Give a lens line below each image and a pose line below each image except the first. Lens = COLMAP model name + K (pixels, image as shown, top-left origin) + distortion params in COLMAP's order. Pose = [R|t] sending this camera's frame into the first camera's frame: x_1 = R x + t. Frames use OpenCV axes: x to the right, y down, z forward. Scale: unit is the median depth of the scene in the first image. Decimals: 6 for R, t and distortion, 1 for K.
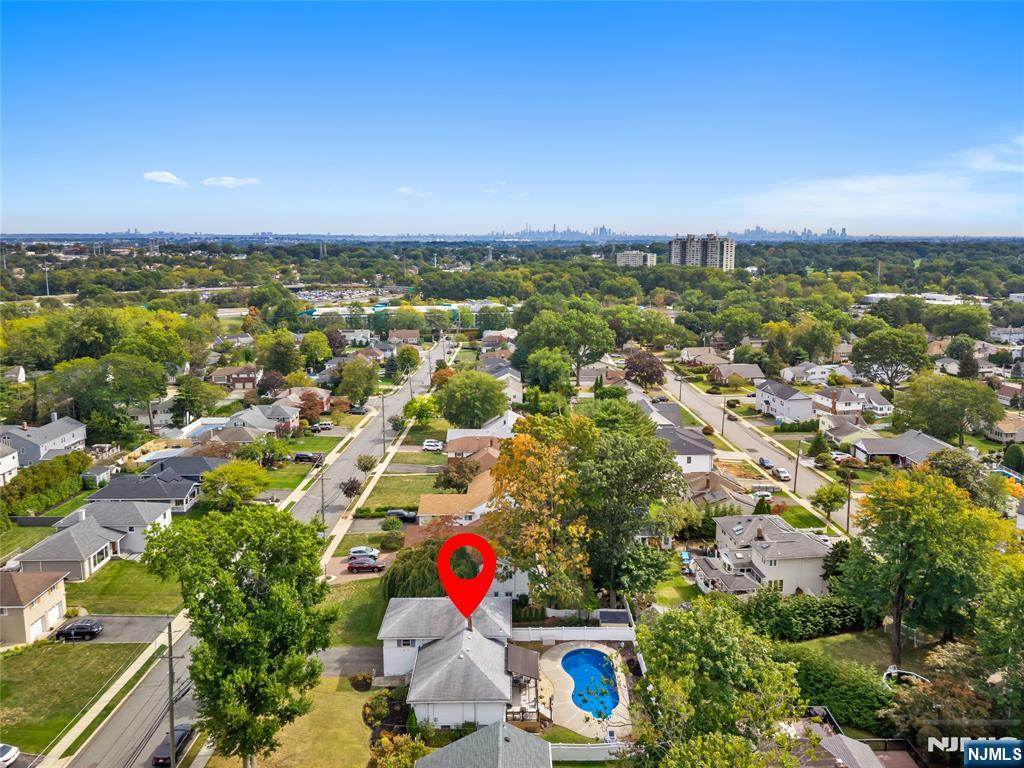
lens RADIAL K [[685.7, 0, 512.0], [0, 685.7, 384.0], [0, 0, 1]] dist [0.015085, -0.002313]
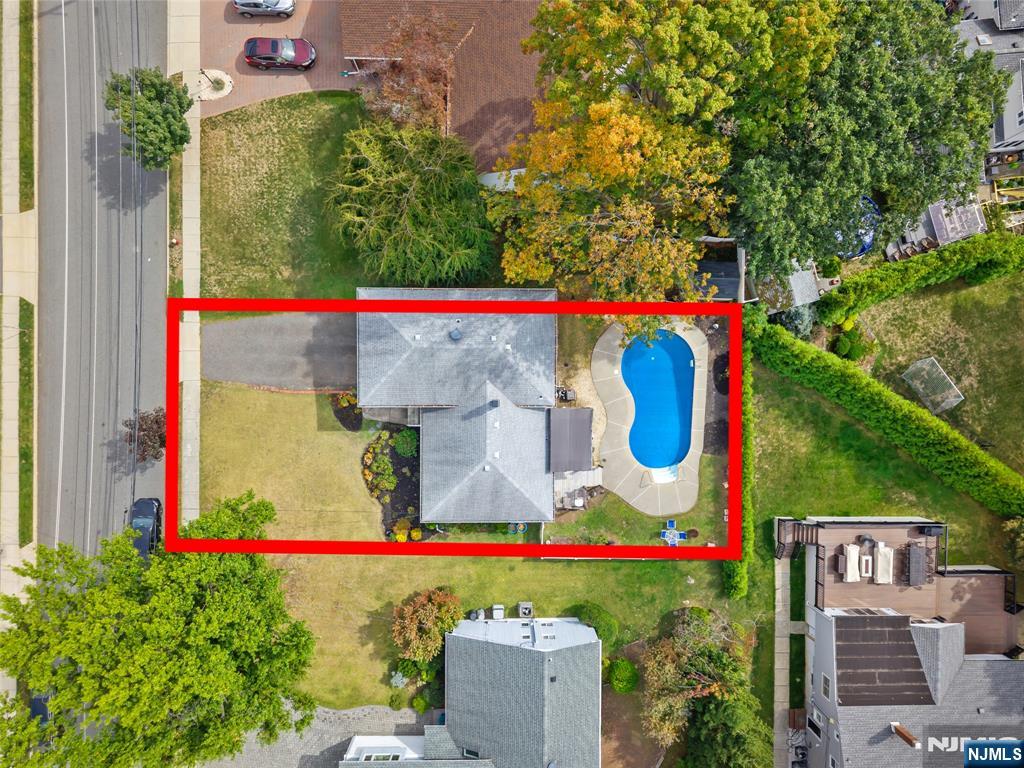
lens RADIAL K [[683.5, 0, 514.4], [0, 683.5, 377.0], [0, 0, 1]] dist [0.007200, -0.003634]
pose [[0.999713, 0.006001, 0.023196, -0.052767], [-0.023898, 0.180324, 0.983317, -0.269260], [0.001719, -0.983589, 0.180415, 0.818623]]
